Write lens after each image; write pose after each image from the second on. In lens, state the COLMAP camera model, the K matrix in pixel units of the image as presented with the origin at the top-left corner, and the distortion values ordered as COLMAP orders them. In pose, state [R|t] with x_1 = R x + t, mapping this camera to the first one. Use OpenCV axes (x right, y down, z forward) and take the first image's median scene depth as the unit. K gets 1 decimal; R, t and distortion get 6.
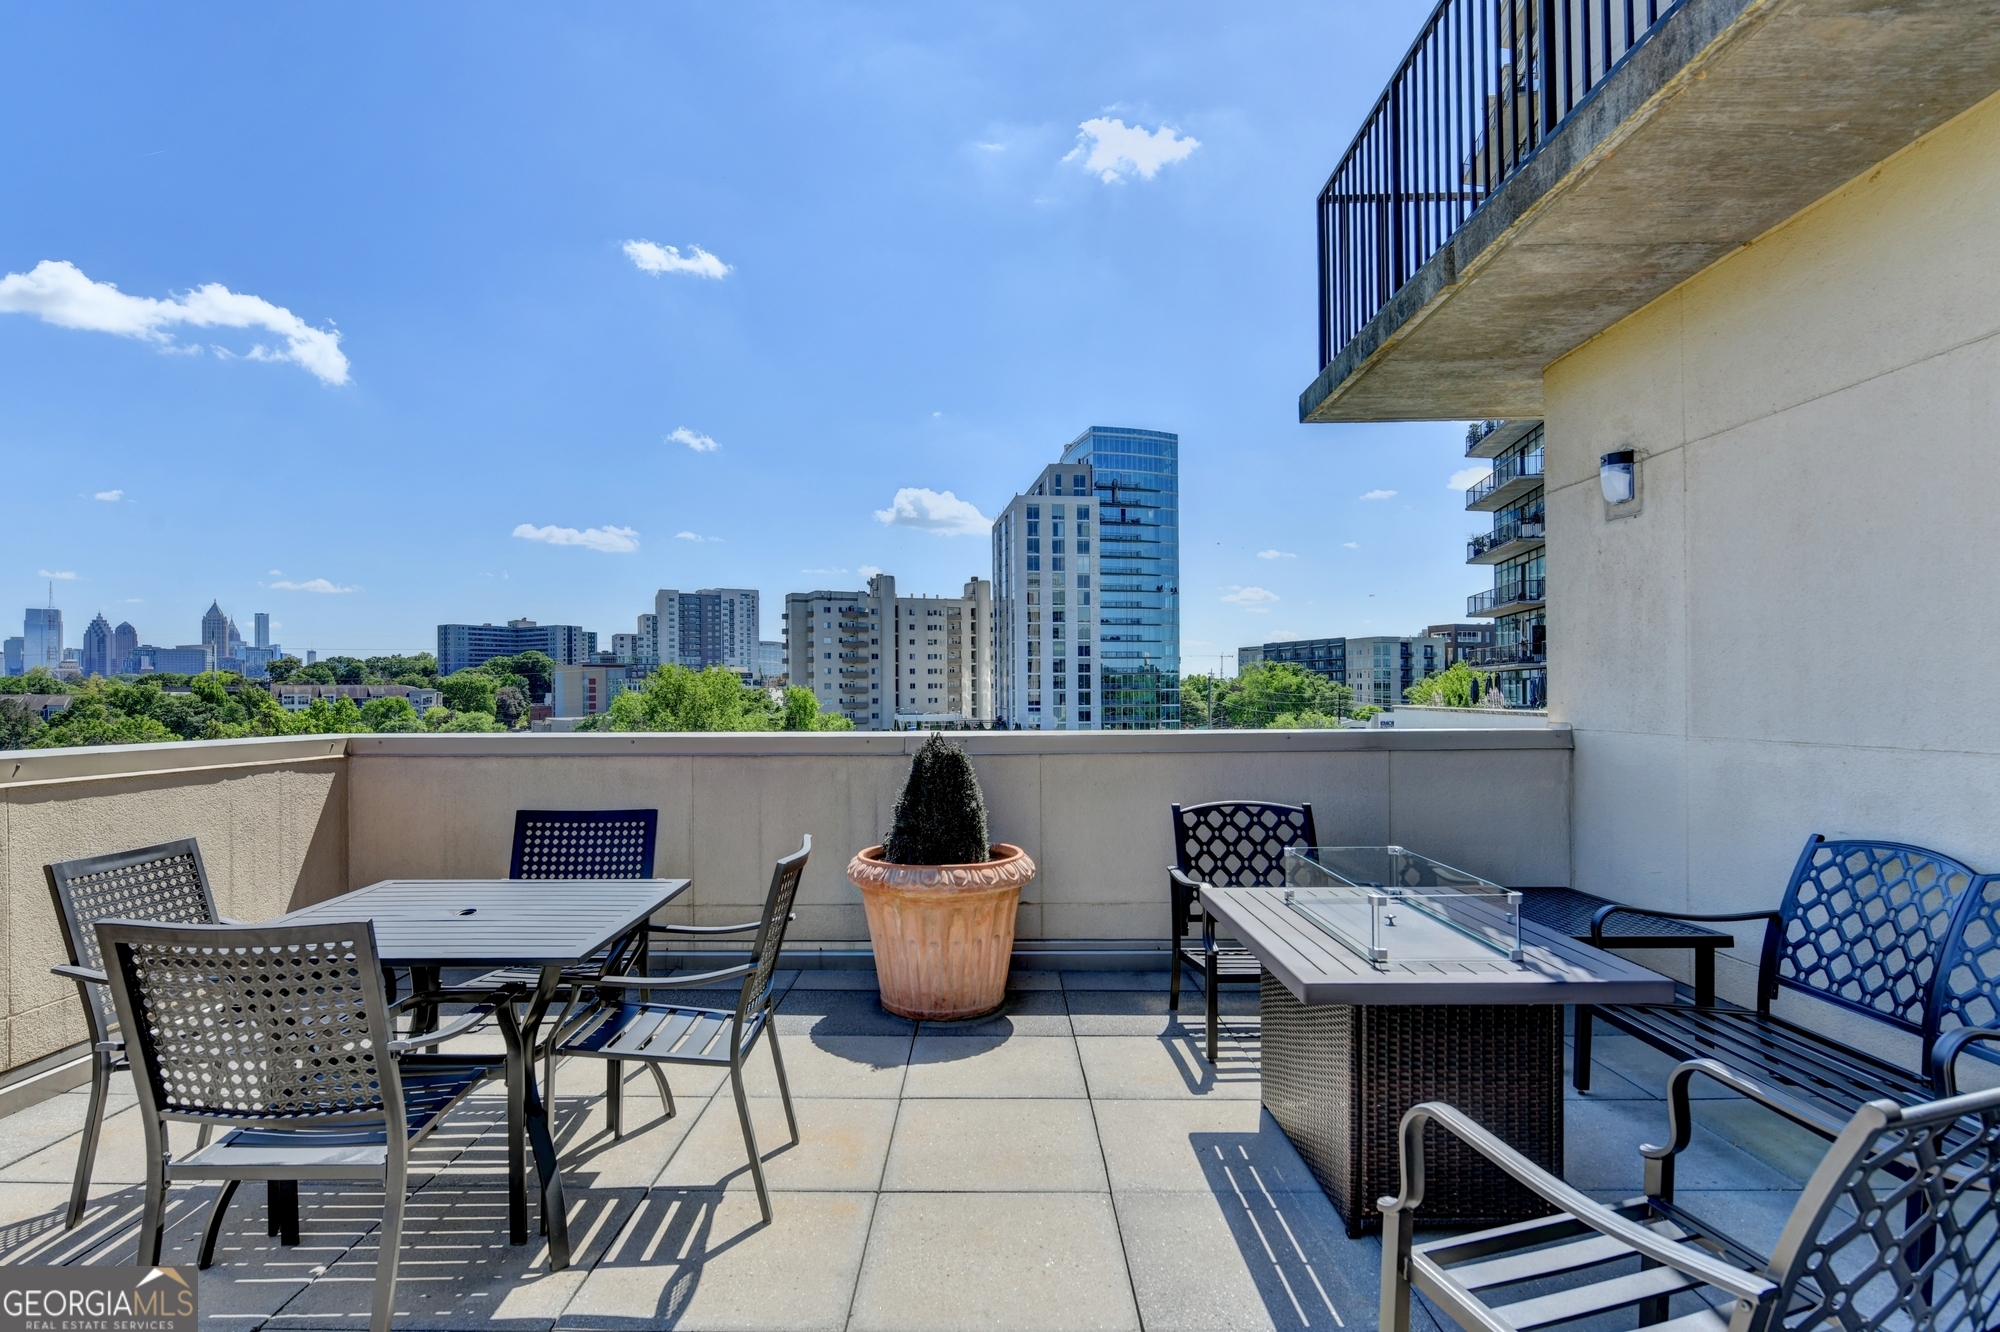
lens RADIAL K [[1057.8, 0, 989.0], [0, 1057.8, 681.8], [0, 0, 1]] dist [-0.007722, 0.004334]
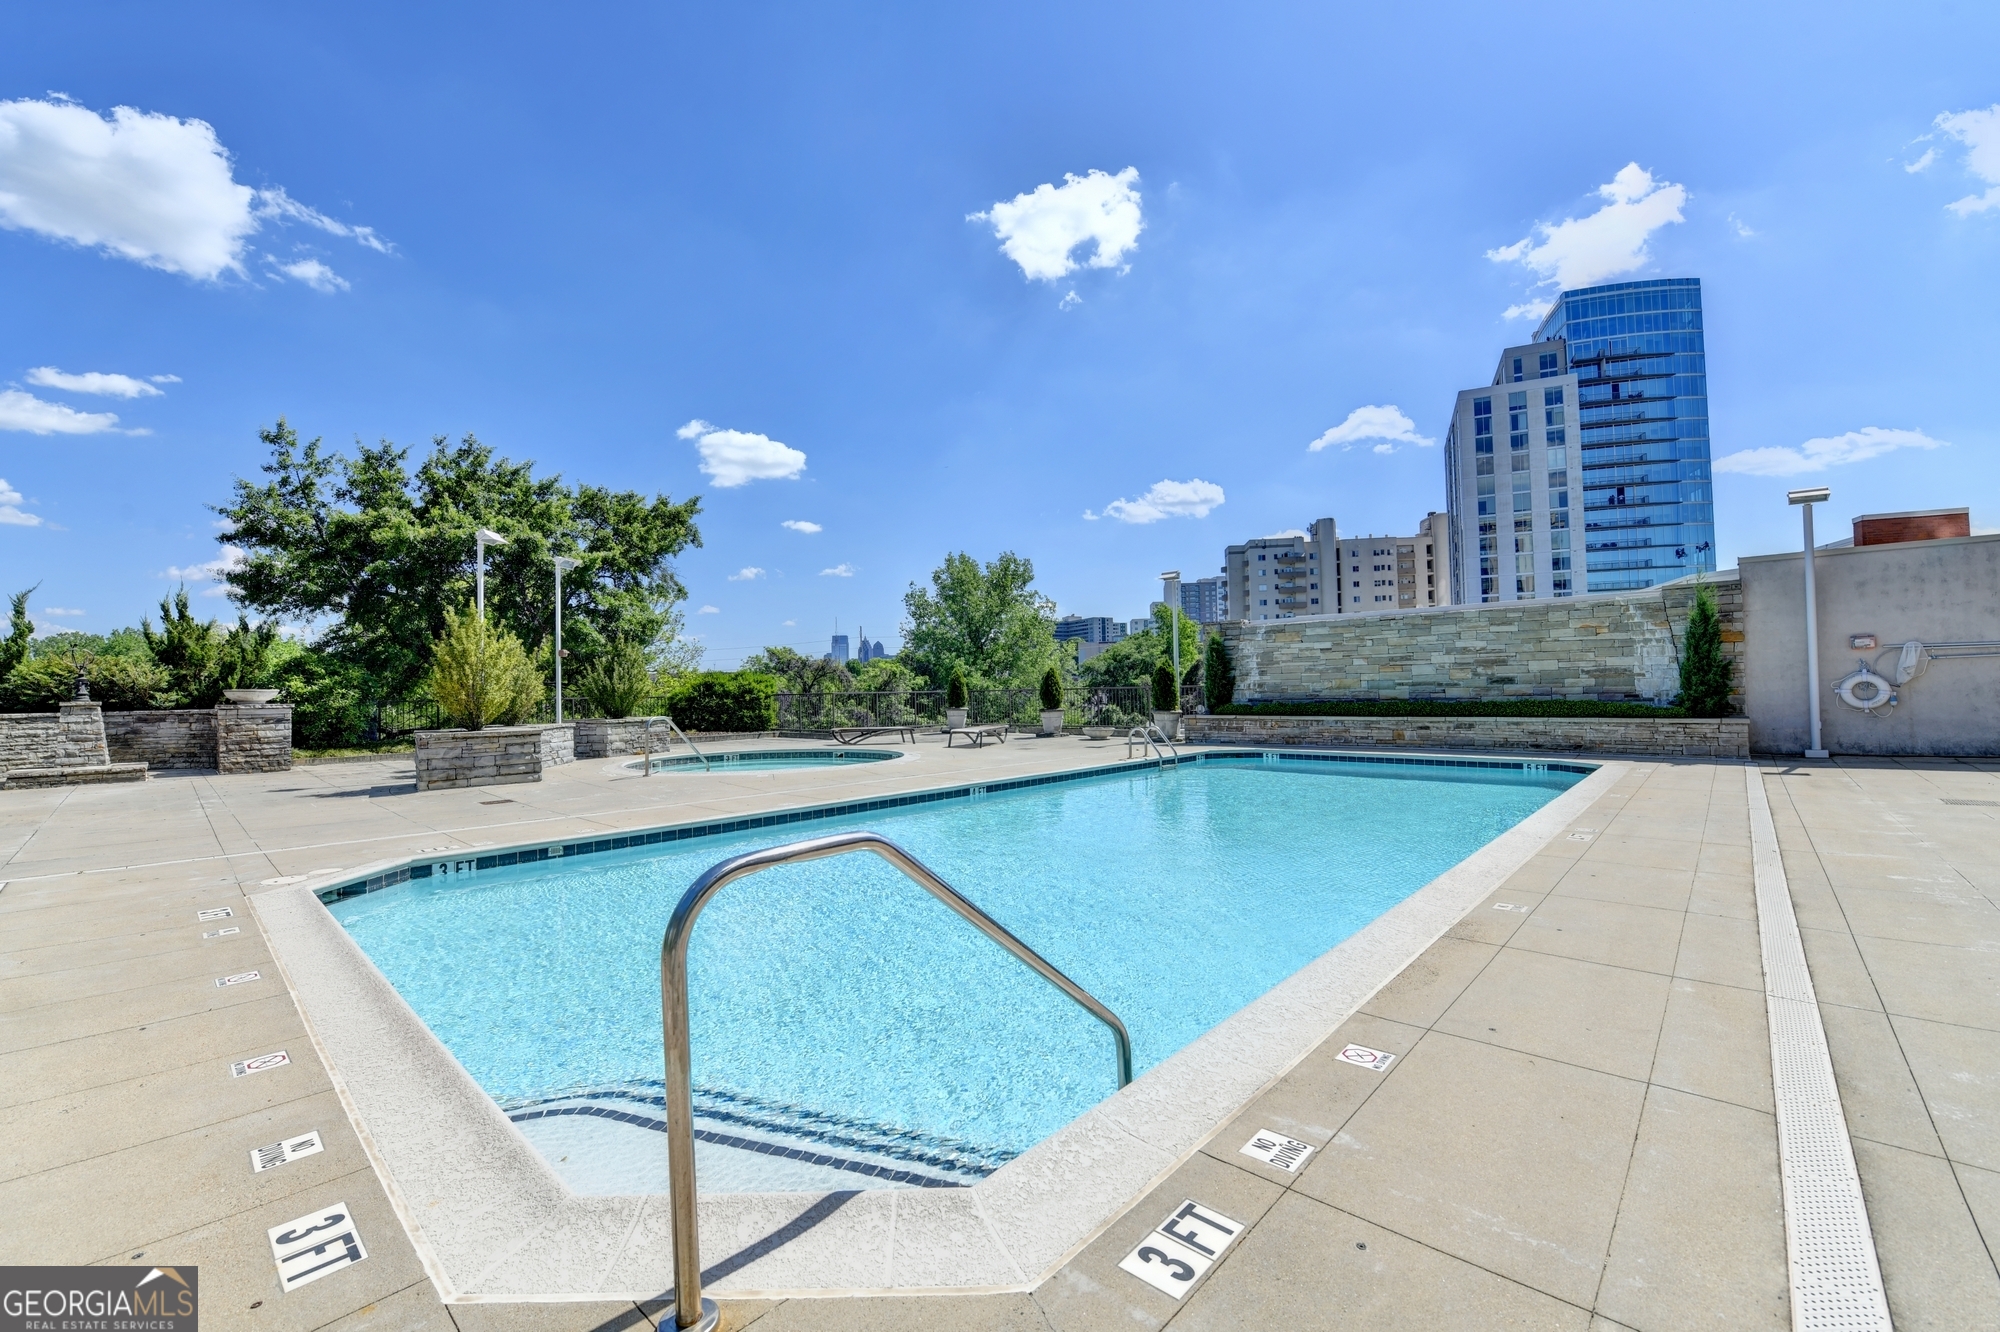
lens RADIAL K [[822.2, 0, 974.1], [0, 822.2, 668.8], [0, 0, 1]] dist [-0.013873, -0.001145]
pose [[0.832369, -0.024624, -0.553675, 0.056802], [0.020645, 0.999697, -0.013423, 0.048977], [0.553837, -0.000258, 0.832625, 0.212104]]
